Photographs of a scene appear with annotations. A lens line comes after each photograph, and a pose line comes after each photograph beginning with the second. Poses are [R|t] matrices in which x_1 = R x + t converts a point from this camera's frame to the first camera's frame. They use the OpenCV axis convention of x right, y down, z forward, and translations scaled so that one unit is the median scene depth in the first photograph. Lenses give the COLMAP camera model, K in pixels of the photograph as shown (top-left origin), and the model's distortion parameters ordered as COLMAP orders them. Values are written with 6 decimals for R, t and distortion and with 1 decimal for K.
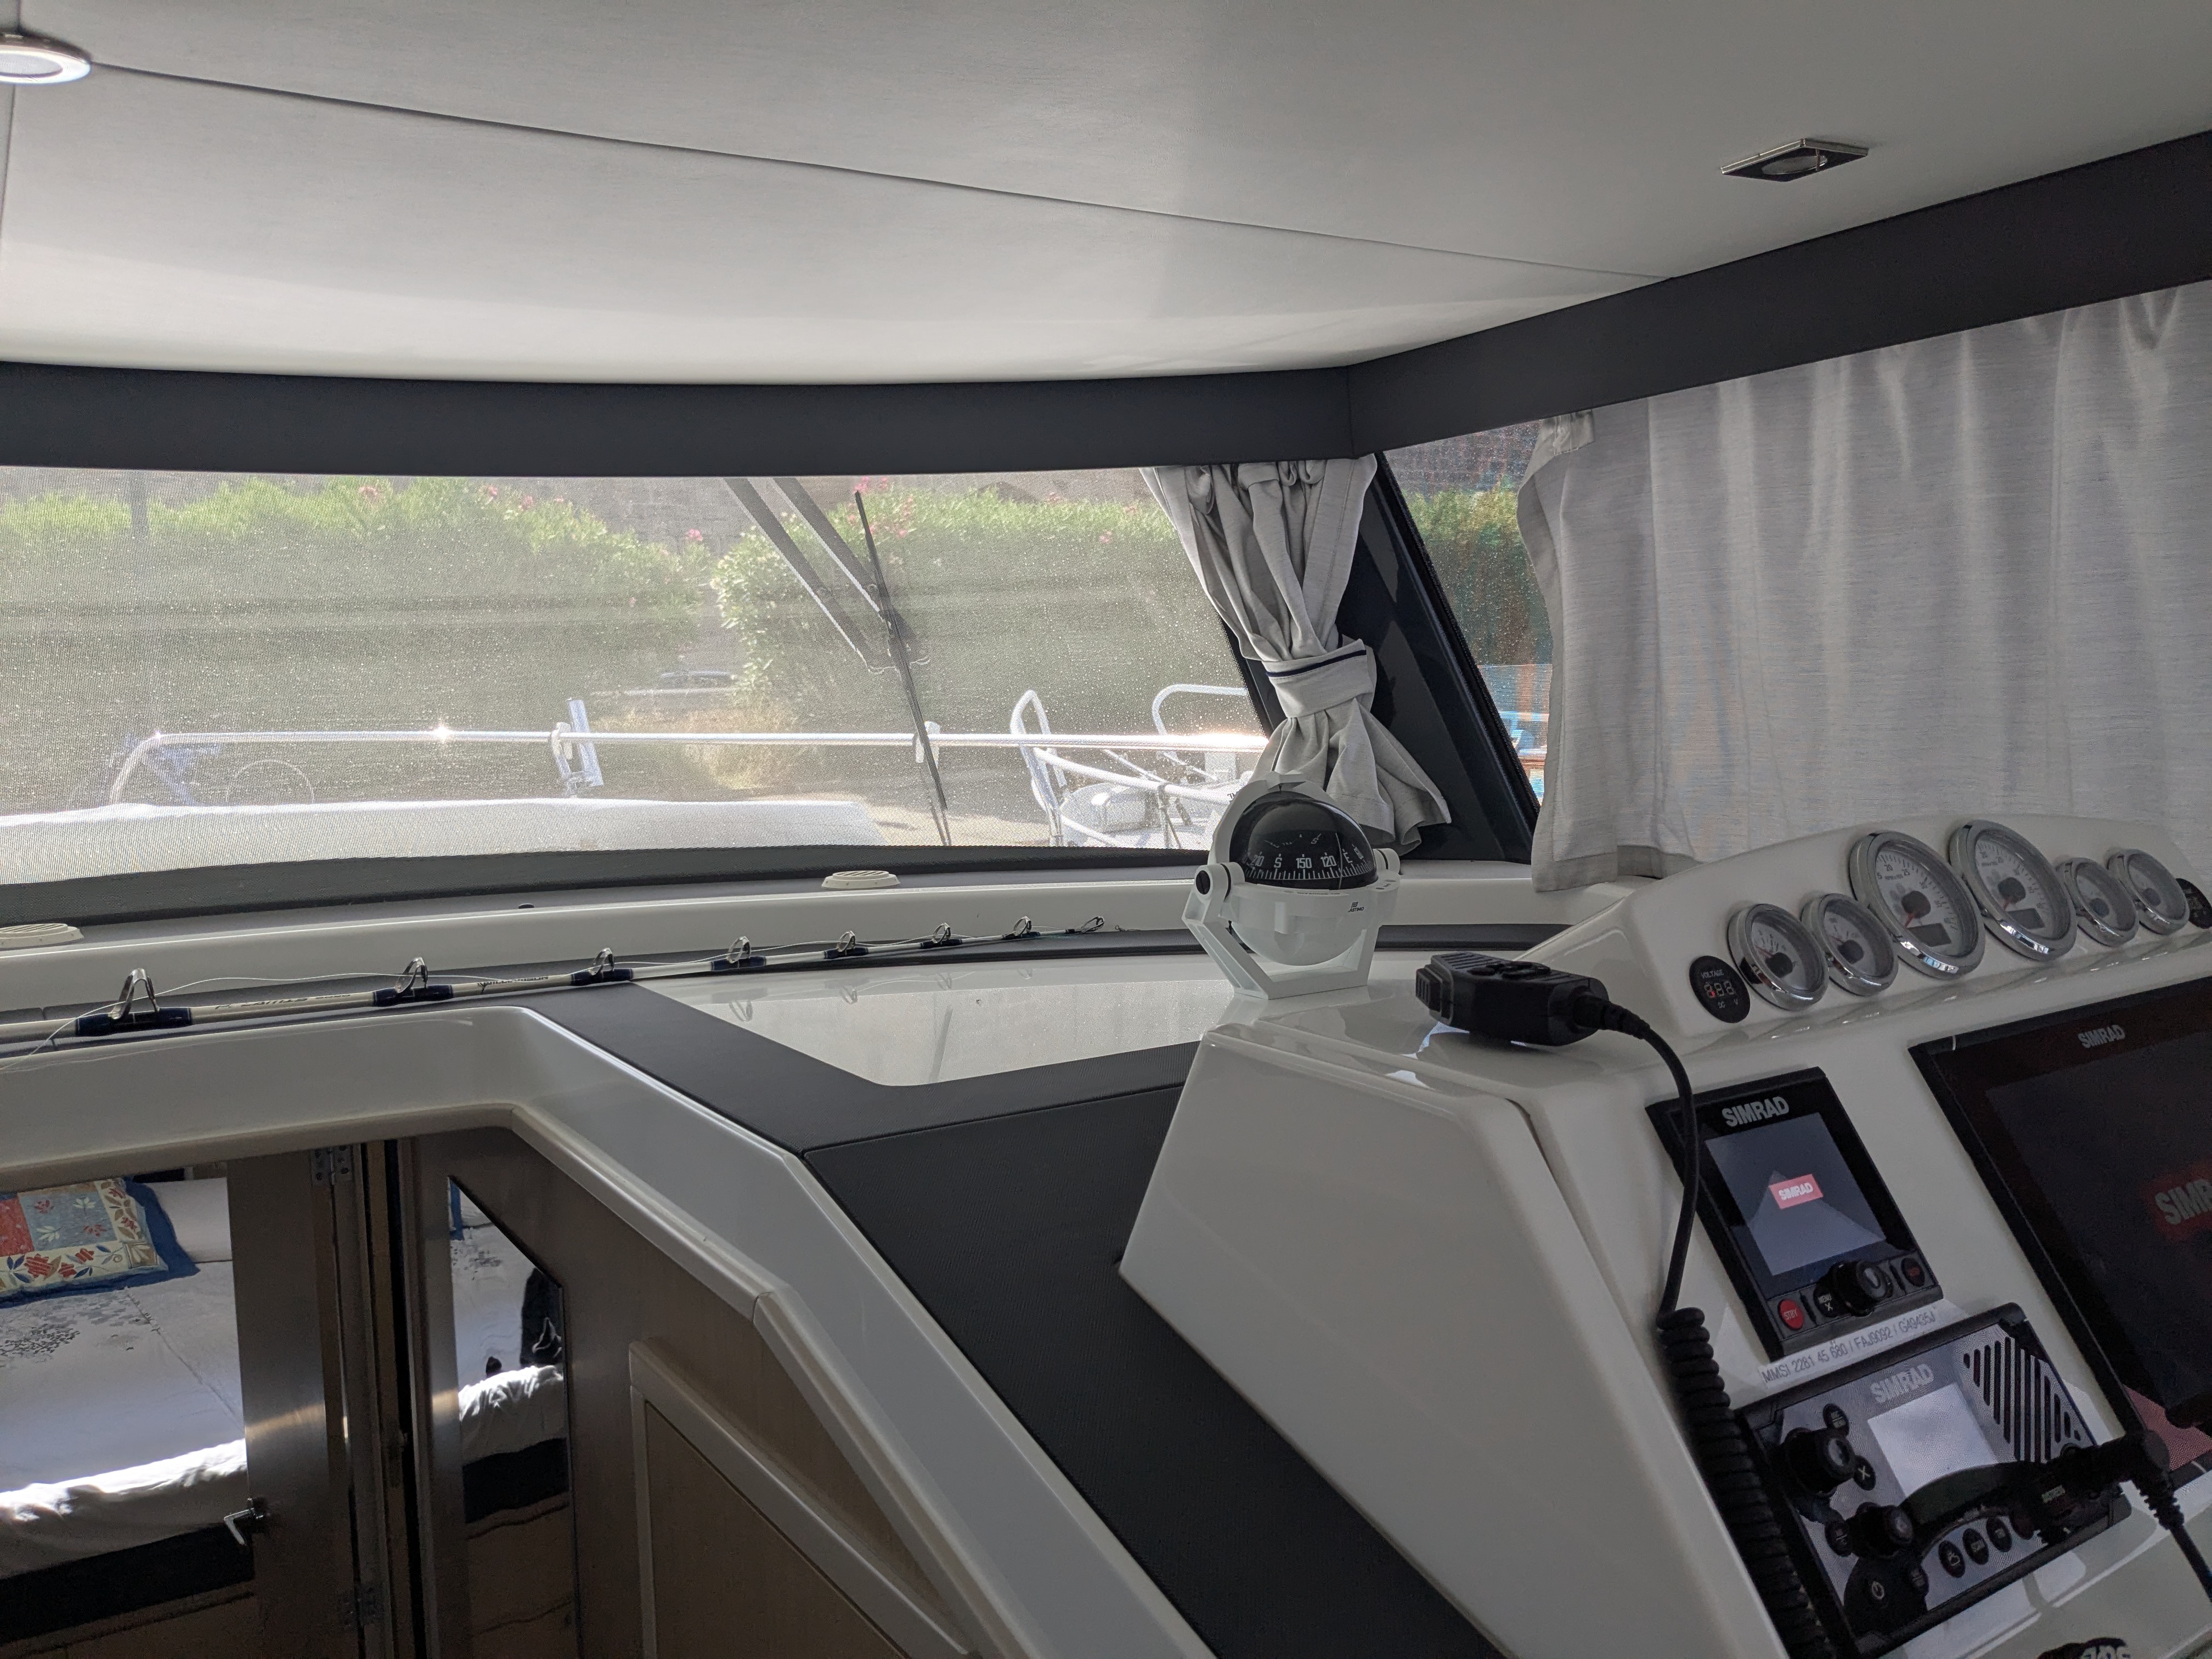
lens RADIAL K [[1740.5, 0, 1117.2], [0, 1740.5, 821.1], [0, 0, 1]] dist [0.046281, -0.076037]
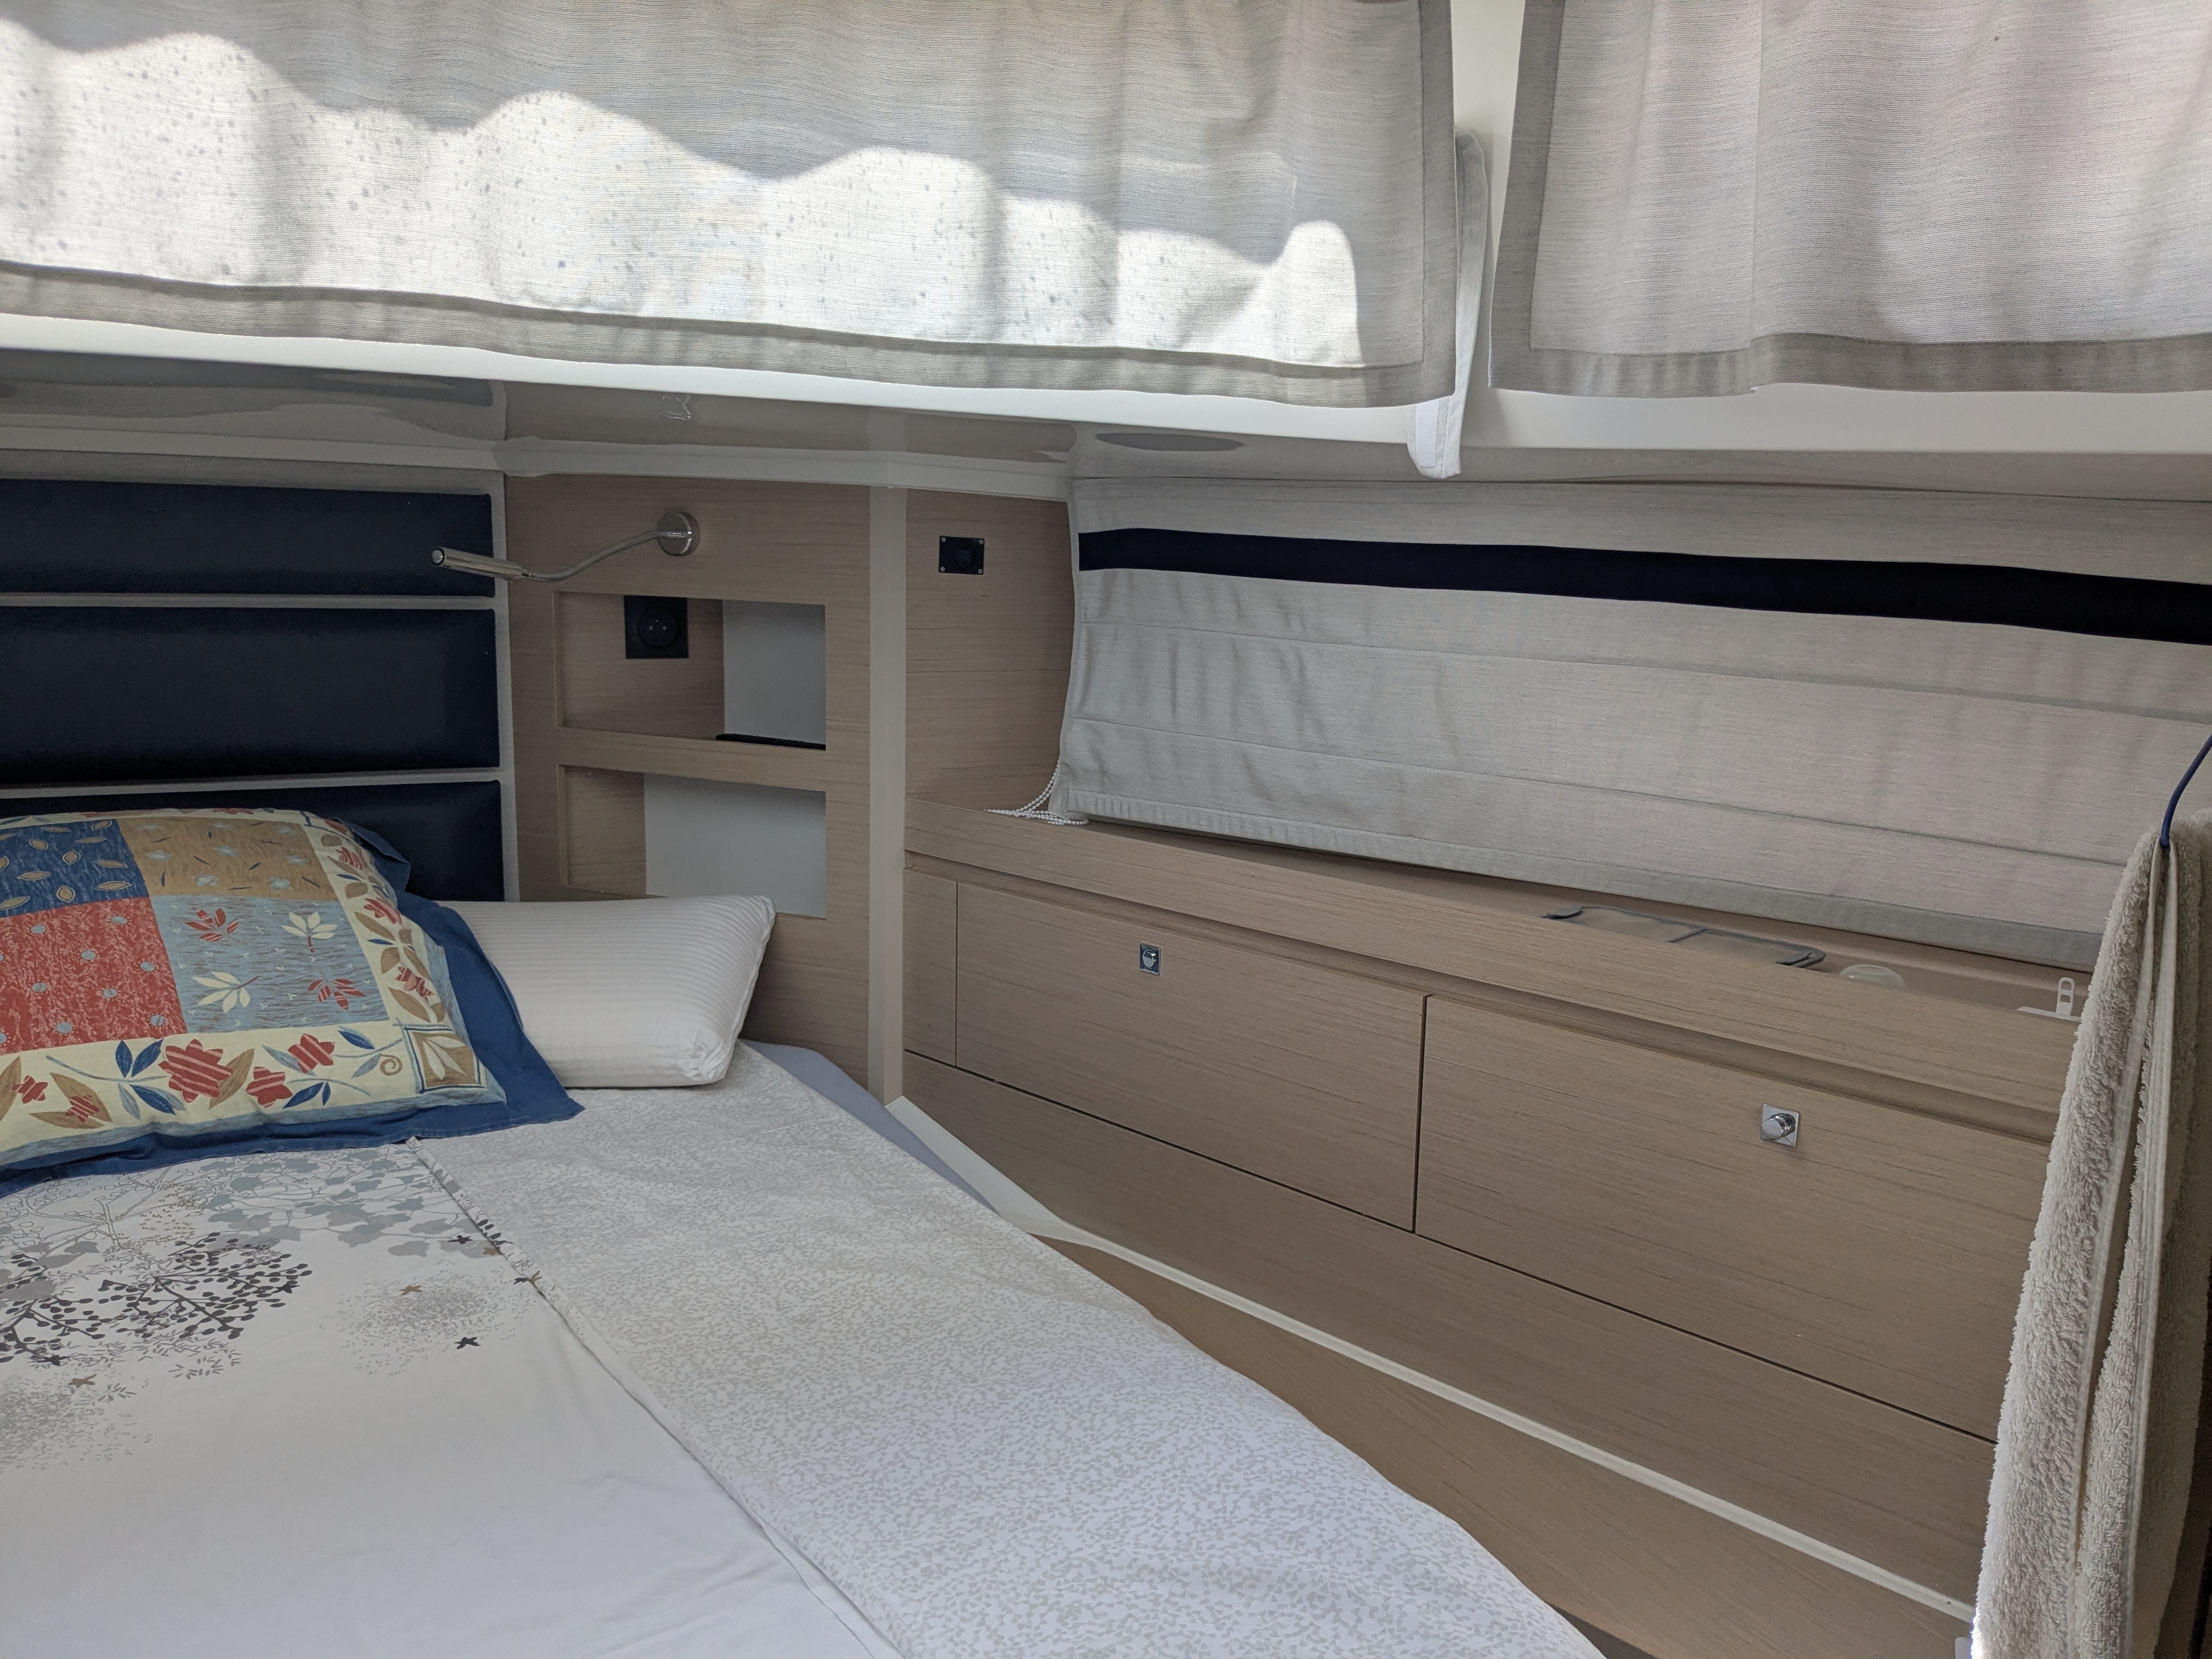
lens RADIAL K [[1740.5, 0, 1122.0], [0, 1740.5, 859.9], [0, 0, 1]] dist [0.046281, -0.076037]
pose [[0.995863, 0.068178, -0.060070, -0.393888], [-0.062103, 0.993270, 0.097769, 0.157817], [0.066331, -0.093634, 0.993395, 0.635204]]
